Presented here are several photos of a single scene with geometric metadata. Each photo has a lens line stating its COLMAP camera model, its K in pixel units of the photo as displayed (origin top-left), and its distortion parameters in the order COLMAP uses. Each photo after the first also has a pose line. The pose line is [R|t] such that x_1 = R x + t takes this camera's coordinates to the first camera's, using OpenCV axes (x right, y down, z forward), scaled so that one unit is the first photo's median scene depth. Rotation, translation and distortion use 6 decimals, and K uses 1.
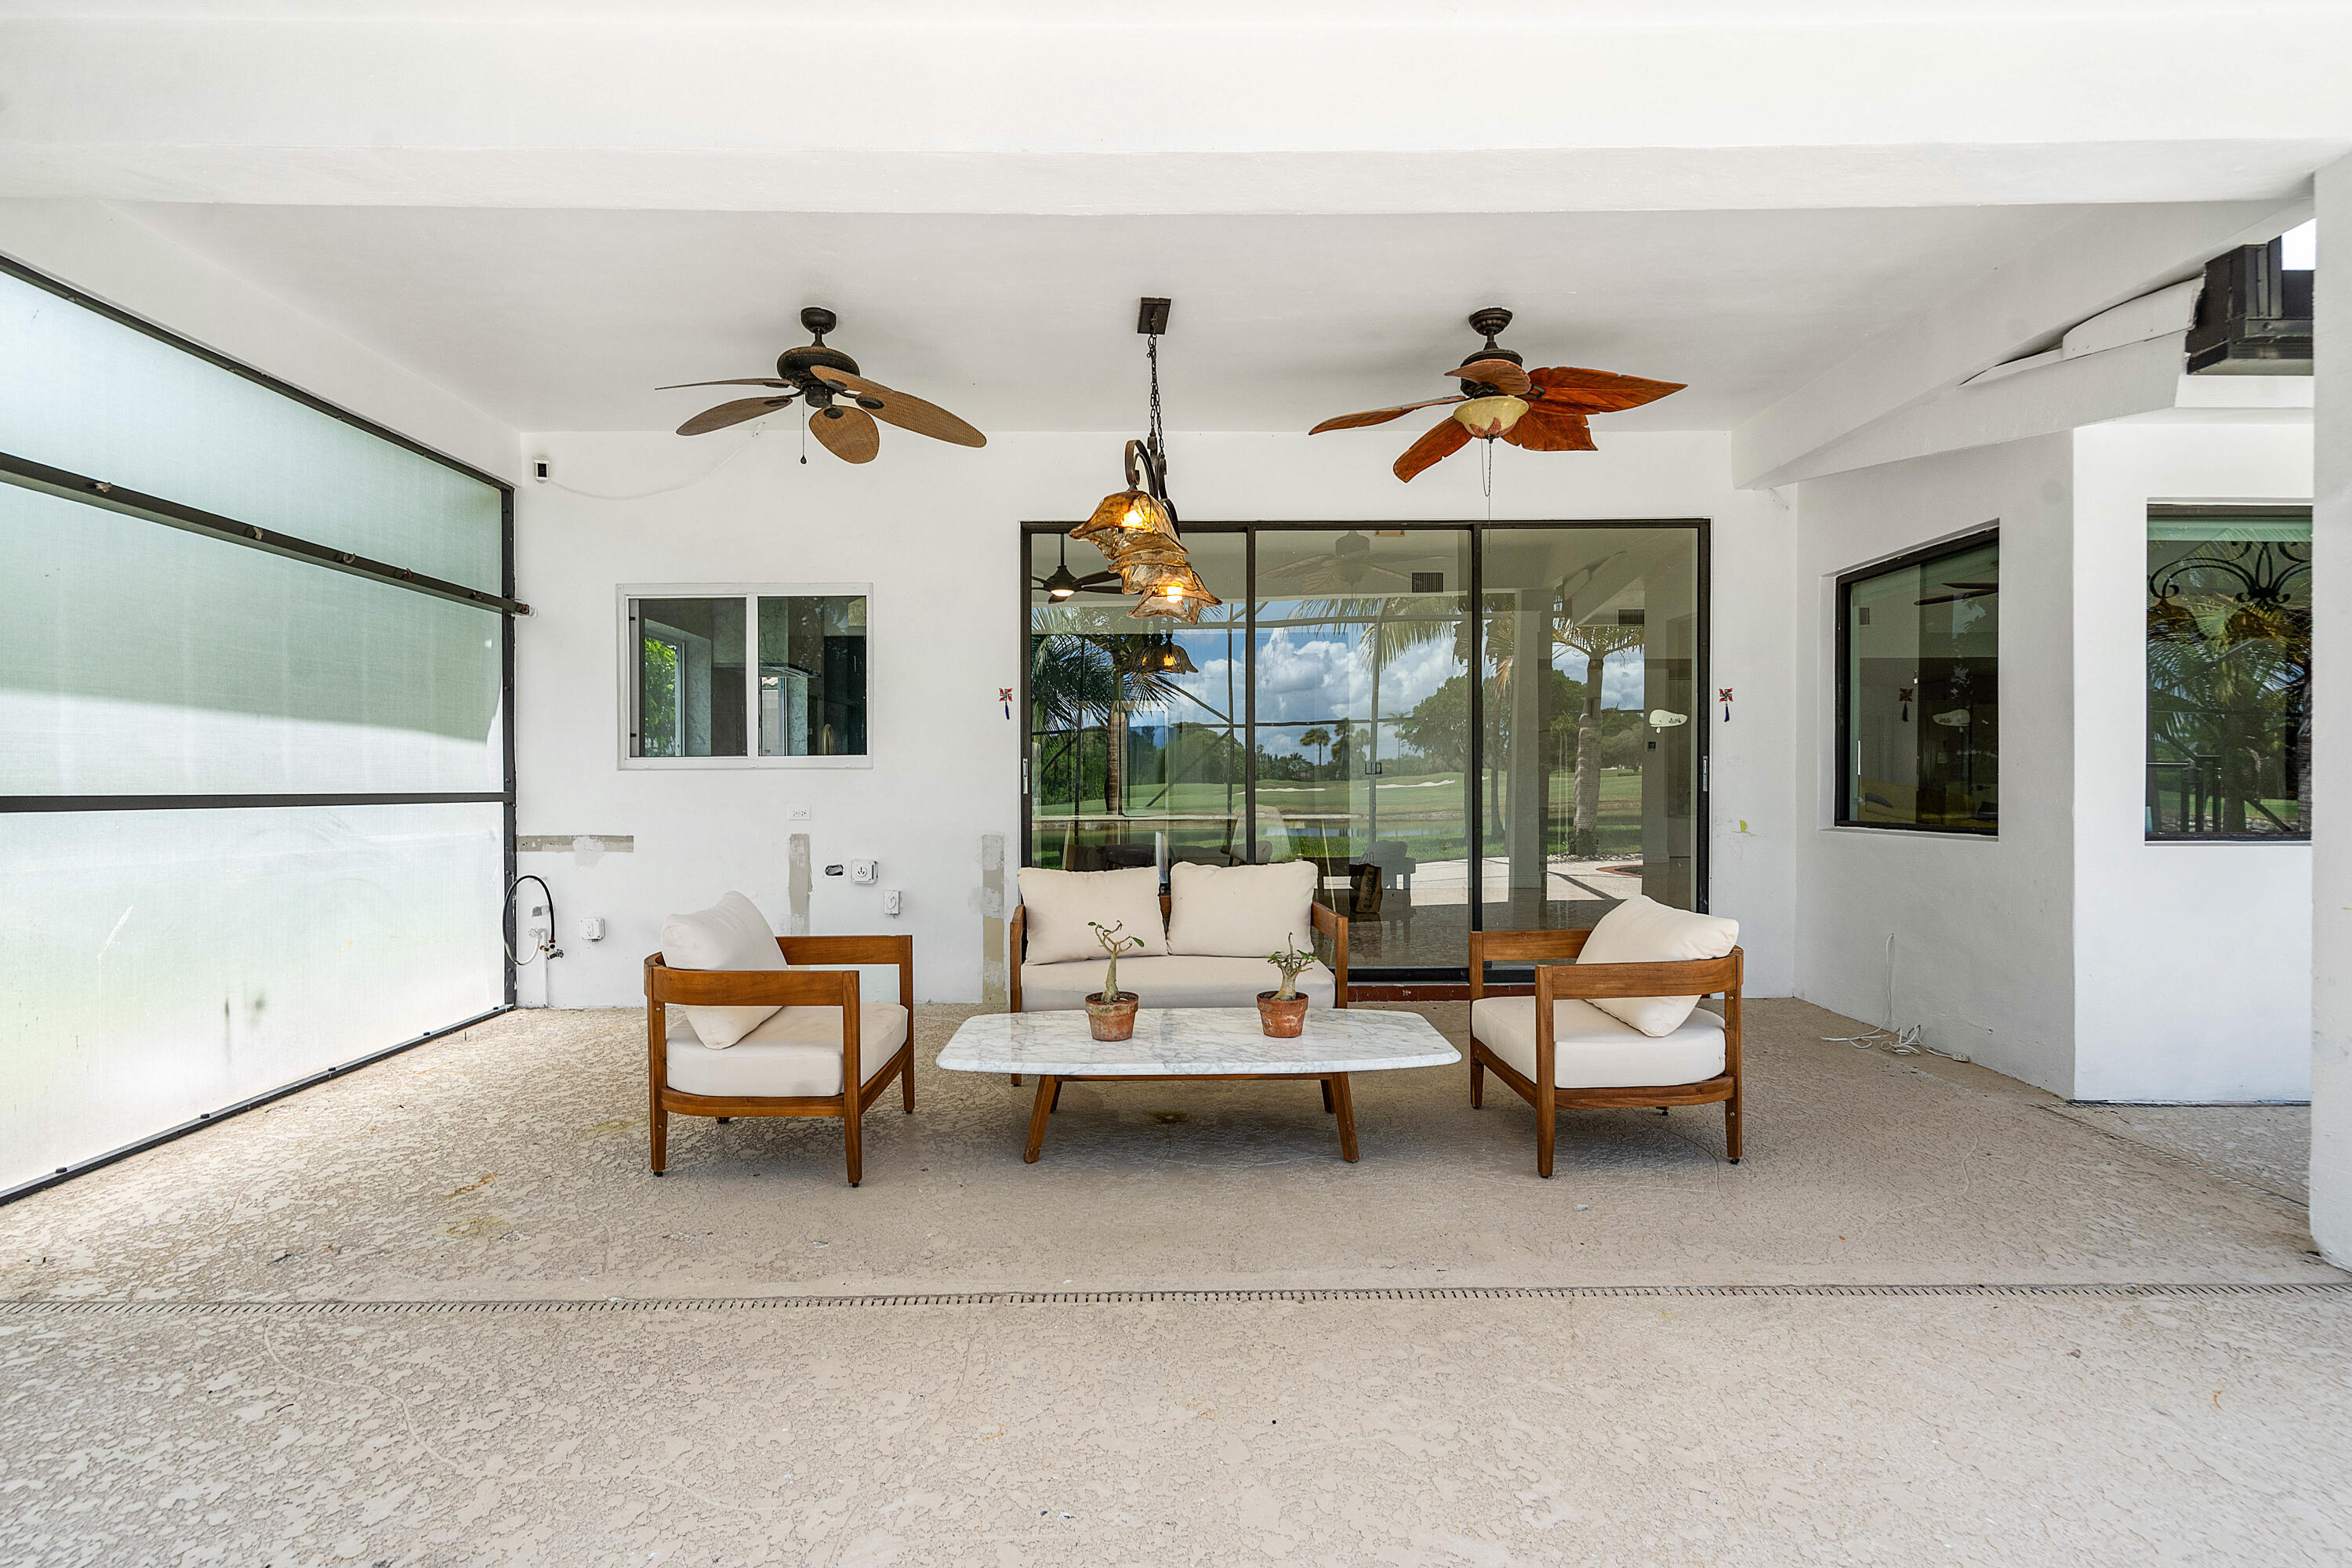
lens RADIAL K [[1092.9, 0, 1183.3], [0, 1092.9, 767.8], [0, 0, 1]] dist [-0.002349, 0.001069]
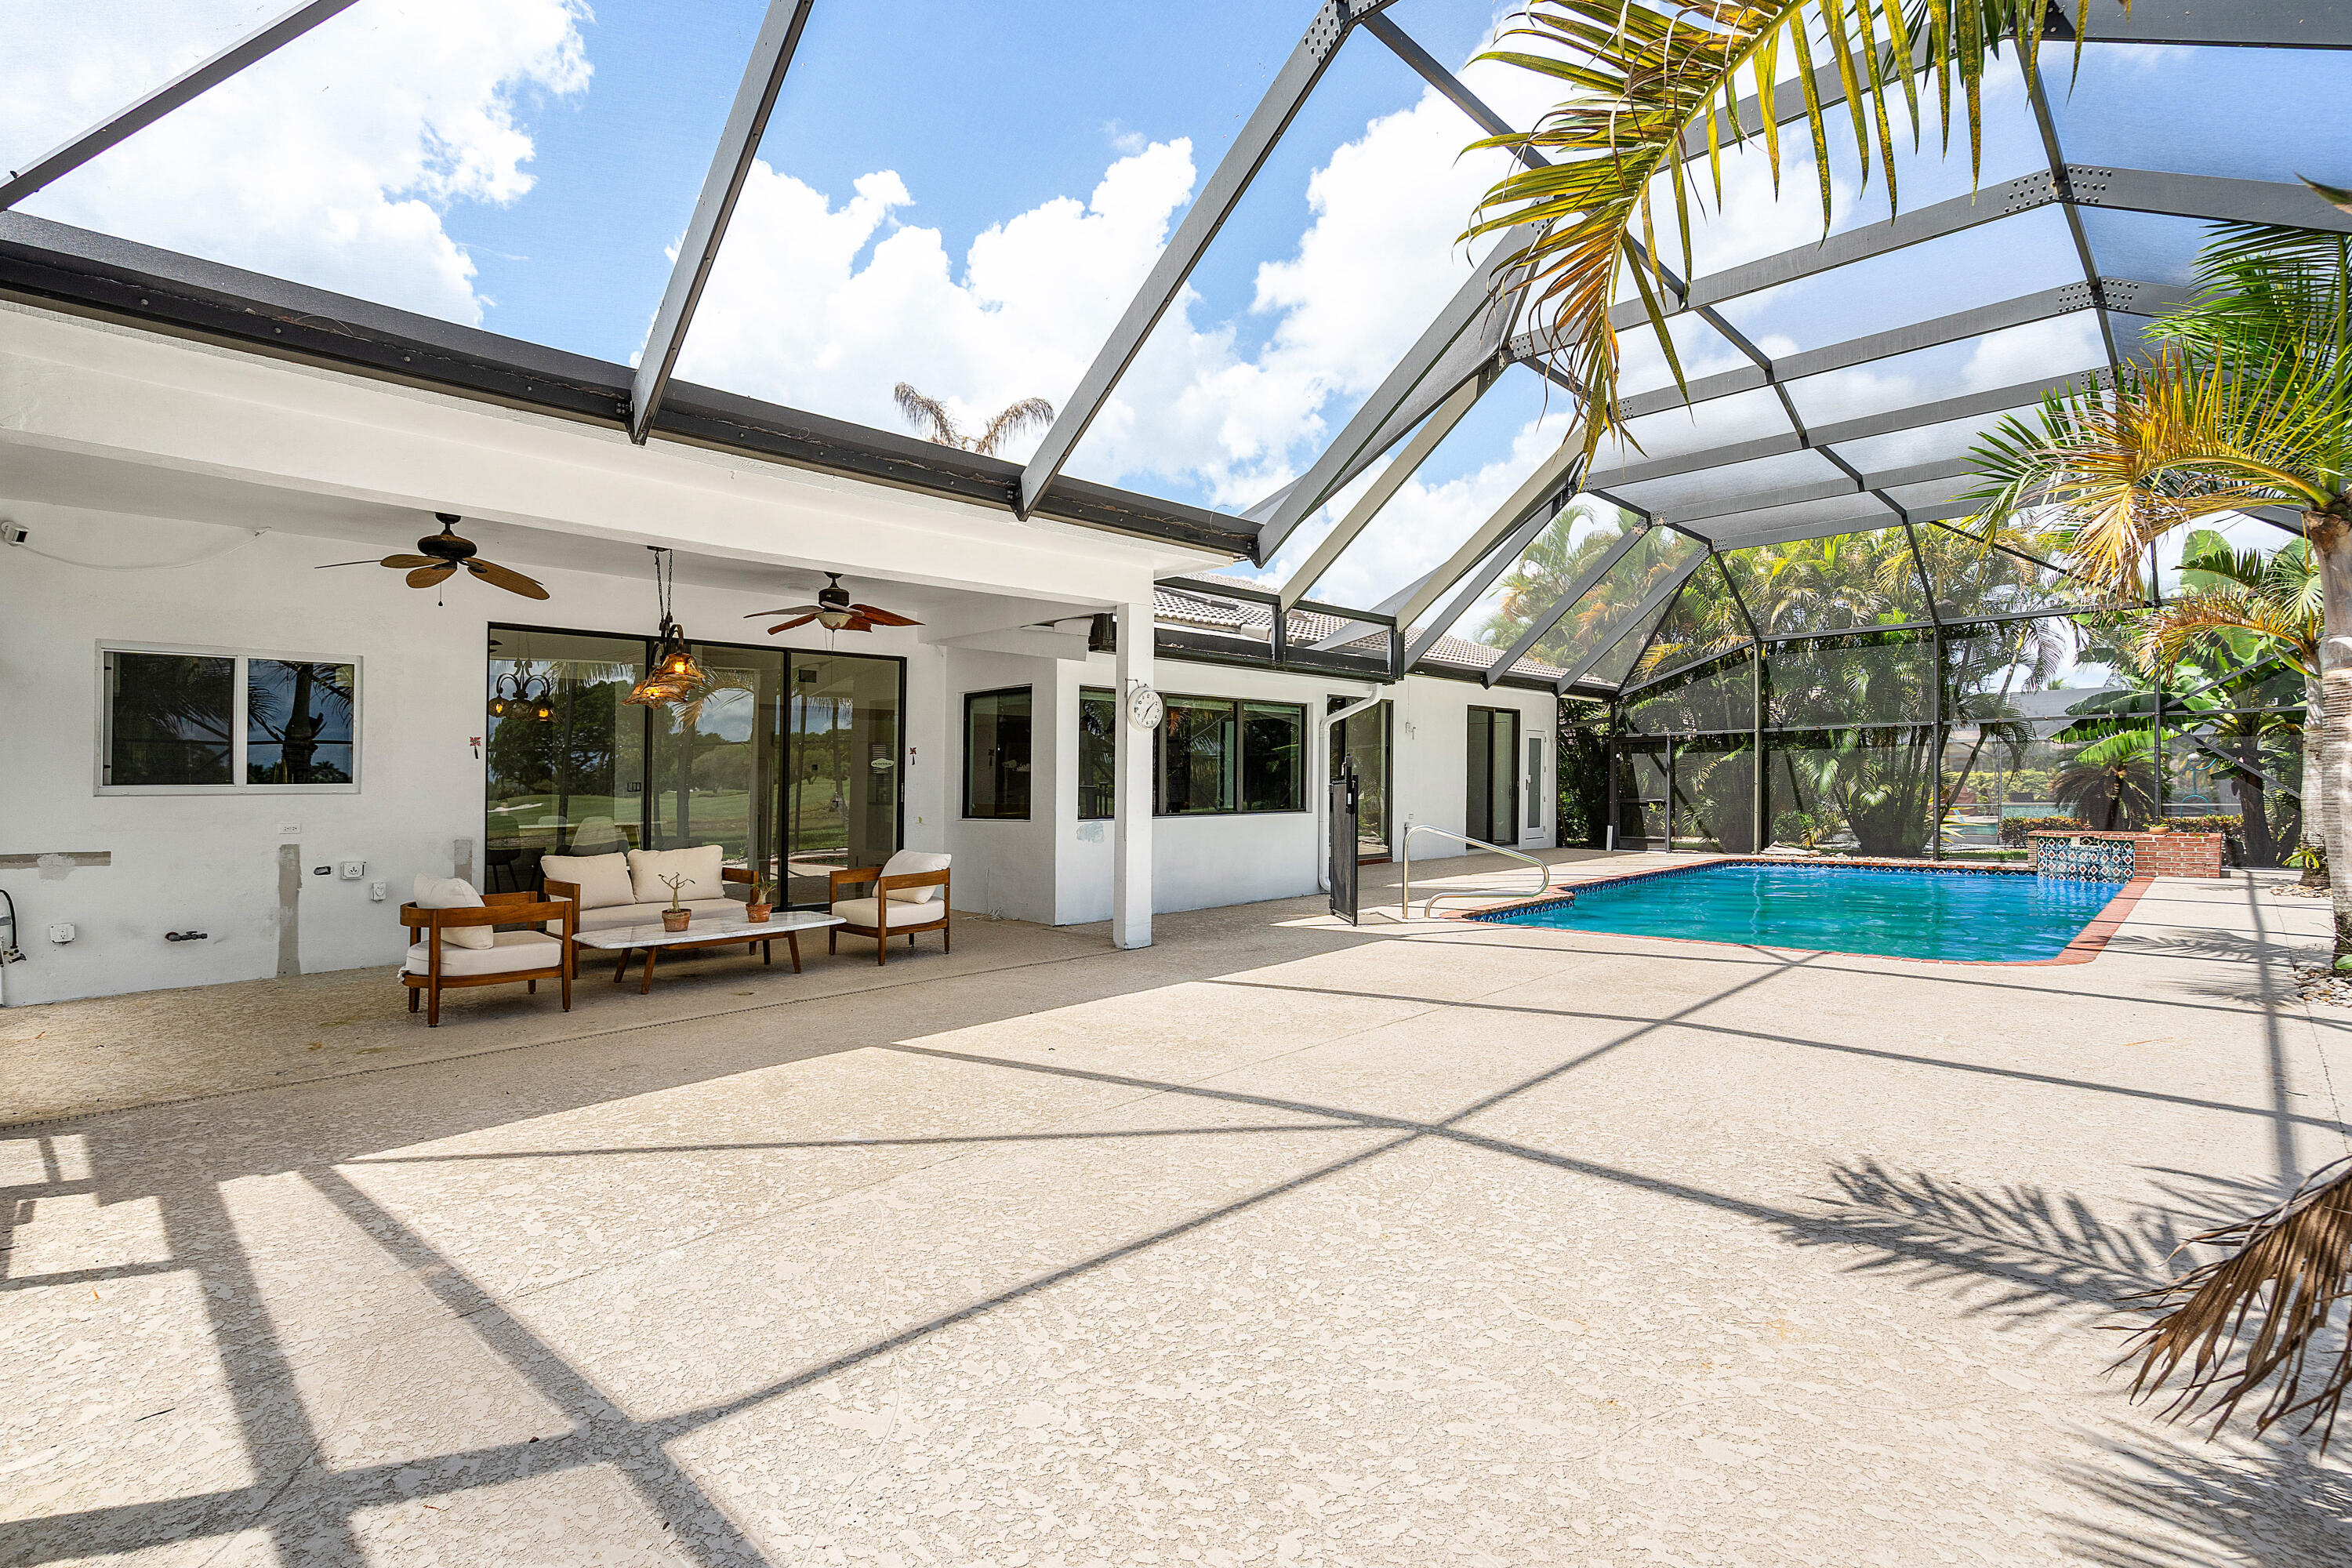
lens RADIAL K [[1092.9, 0, 1158.8], [0, 1092.9, 783.0], [0, 0, 1]] dist [-0.002349, 0.001069]
pose [[0.715626, -0.000977, 0.698483, -0.795397], [-0.003420, 0.999982, 0.004902, -0.034077], [-0.698476, -0.005897, 0.715610, -0.994564]]
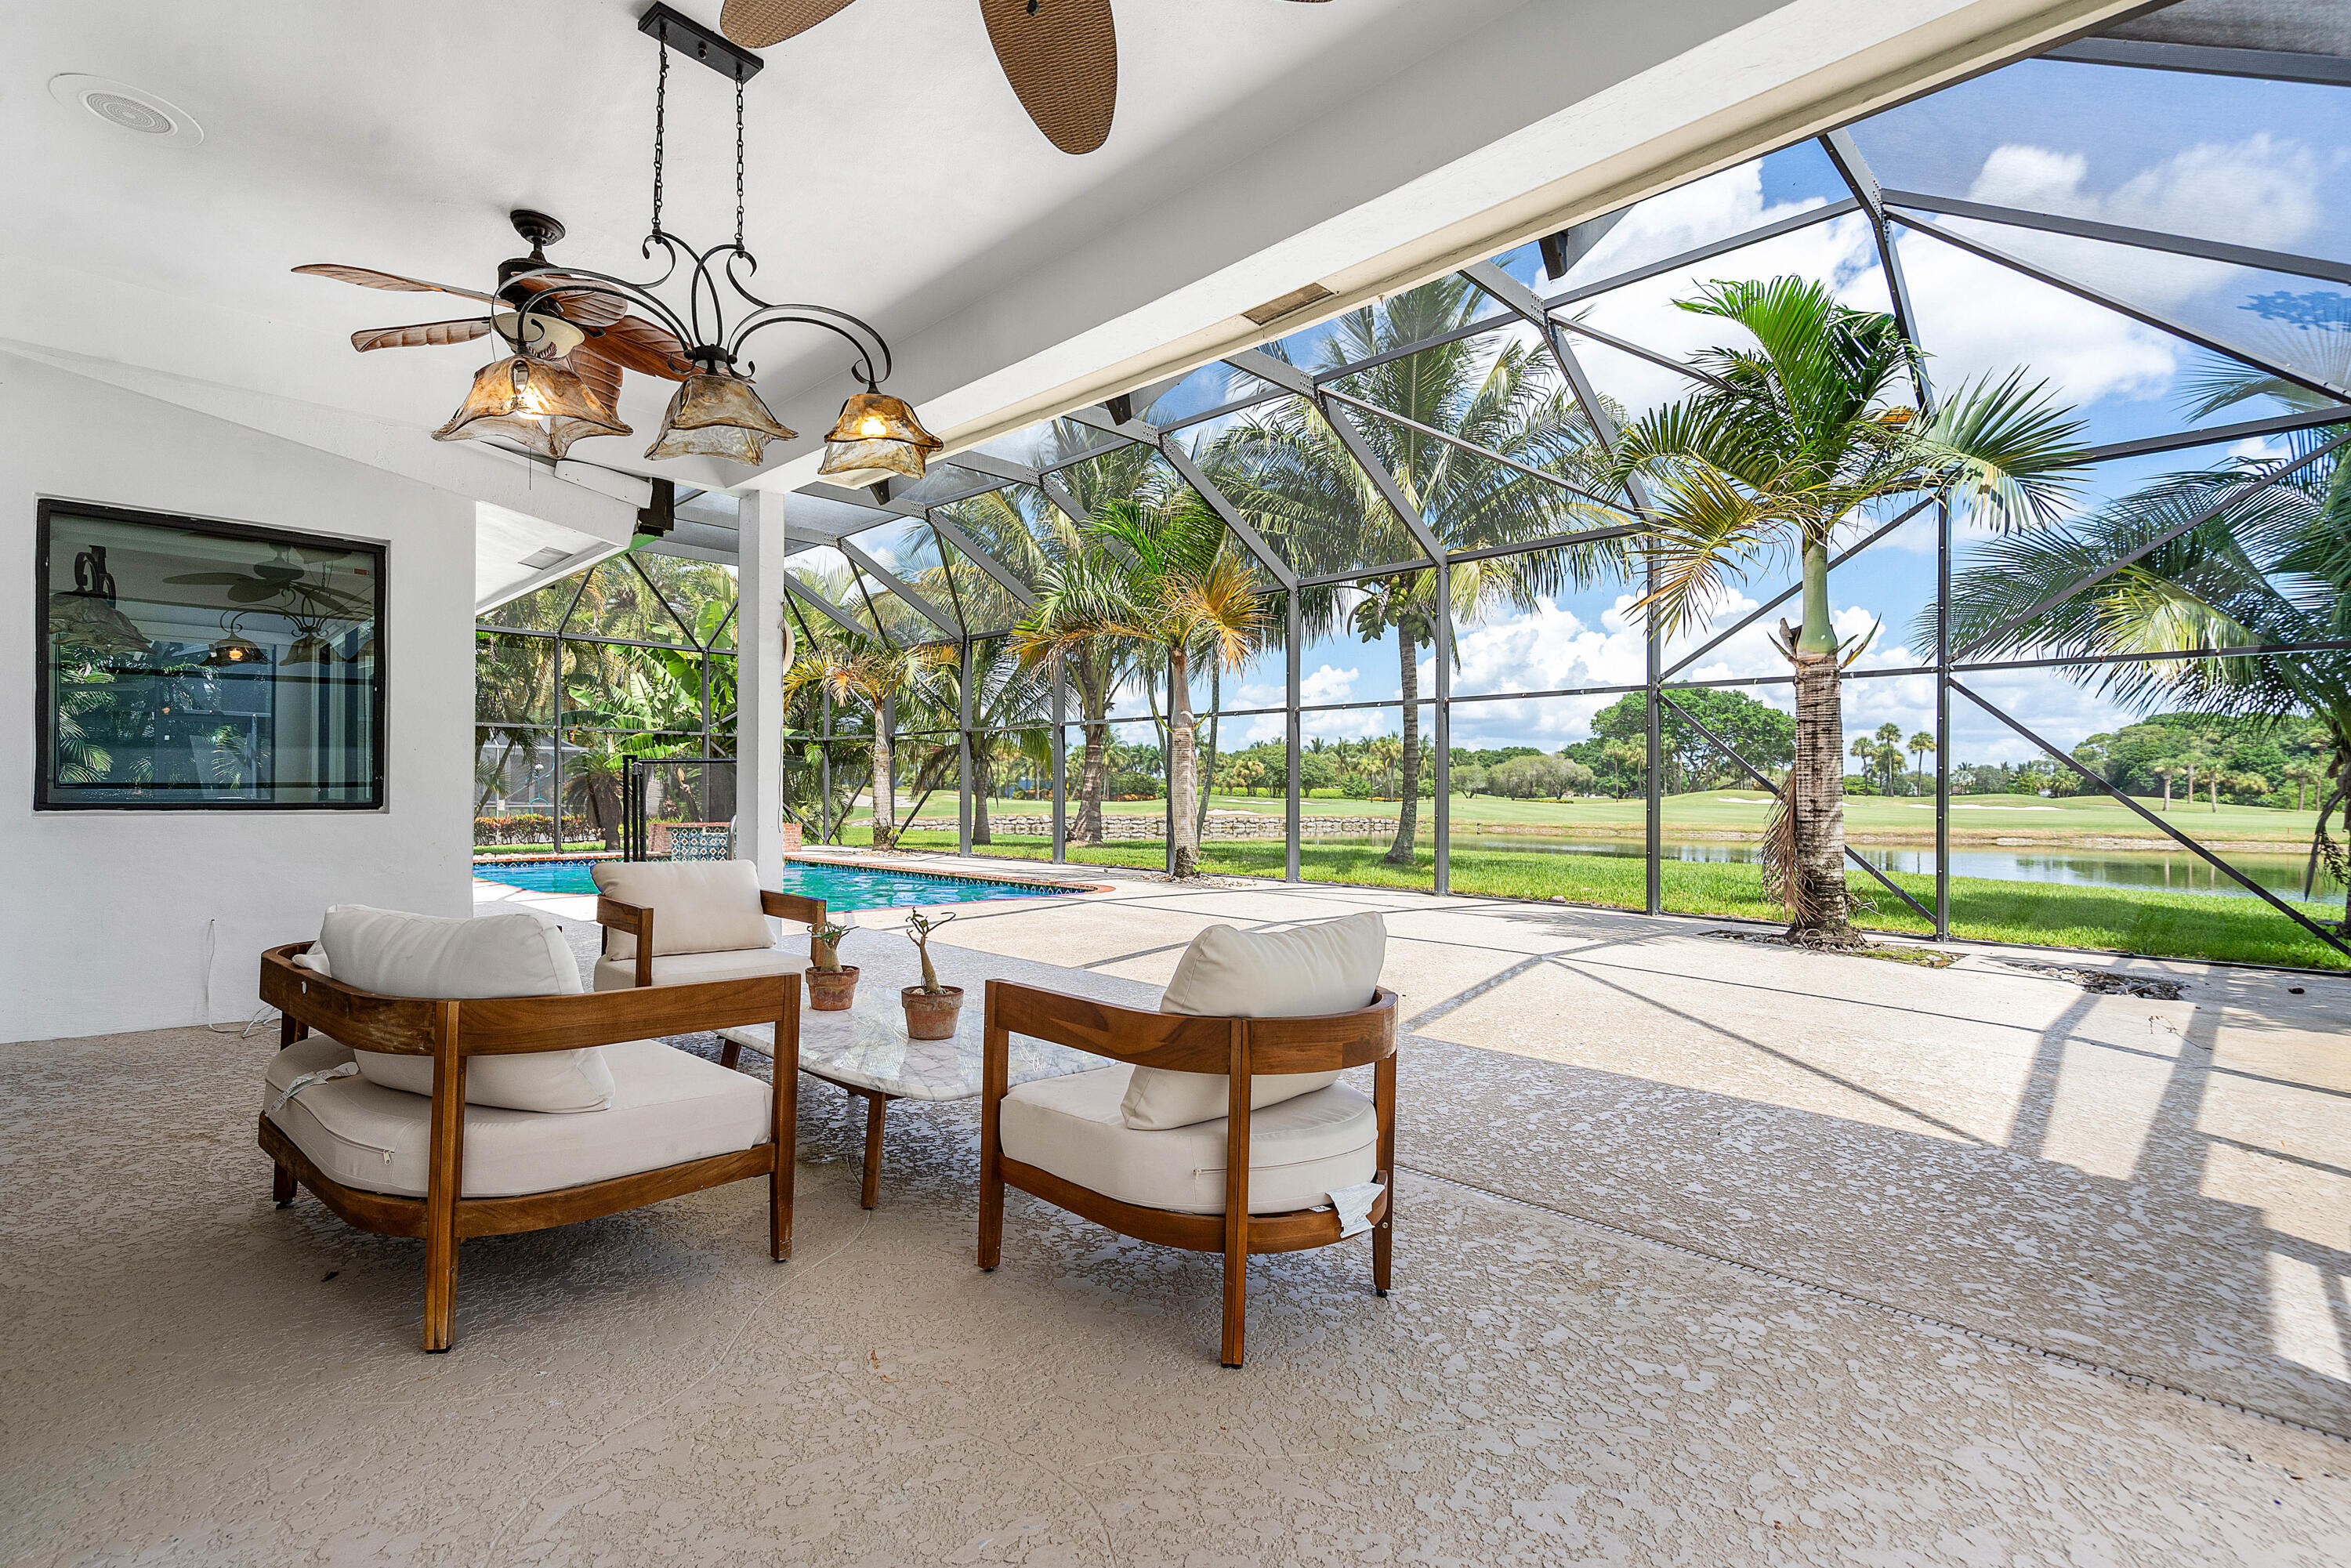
lens RADIAL K [[1092.4, 0, 1172.8], [0, 1092.4, 789.2], [0, 0, 1]] dist [-0.002349, 0.001069]
pose [[-0.702764, 0.004079, 0.711412, -0.796115], [-0.013142, 0.999738, -0.018715, 0.060782], [-0.711302, -0.022501, -0.702526, 1.434427]]
